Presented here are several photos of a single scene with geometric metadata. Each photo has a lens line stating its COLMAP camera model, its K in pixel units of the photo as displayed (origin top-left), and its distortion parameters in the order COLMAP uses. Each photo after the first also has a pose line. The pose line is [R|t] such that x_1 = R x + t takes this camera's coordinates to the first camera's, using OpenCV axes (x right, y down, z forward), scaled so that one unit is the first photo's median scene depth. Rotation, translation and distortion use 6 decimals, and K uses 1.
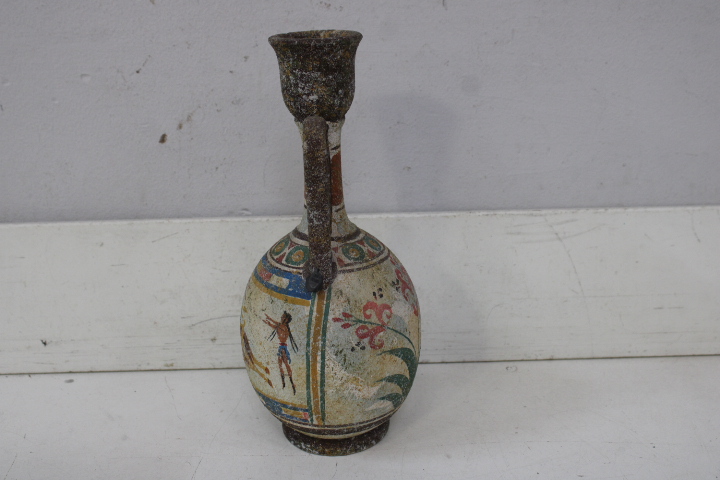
lens RADIAL K [[969.6, 0, 367.6], [0, 969.6, 233.5], [0, 0, 1]] dist [-0.050626, 0.000000]
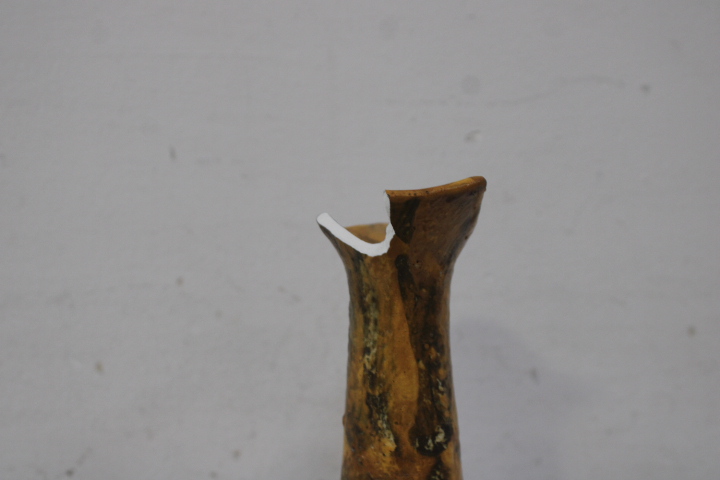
lens RADIAL K [[899.1, 0, 355.7], [0, 899.1, 239.9], [0, 0, 1]] dist [-0.069522, 0.000000]
pose [[0.999377, 0.010942, 0.033541, -0.064323], [-0.000086, 0.951443, -0.307827, -0.127959], [-0.035280, 0.307632, 0.950851, 0.359510]]
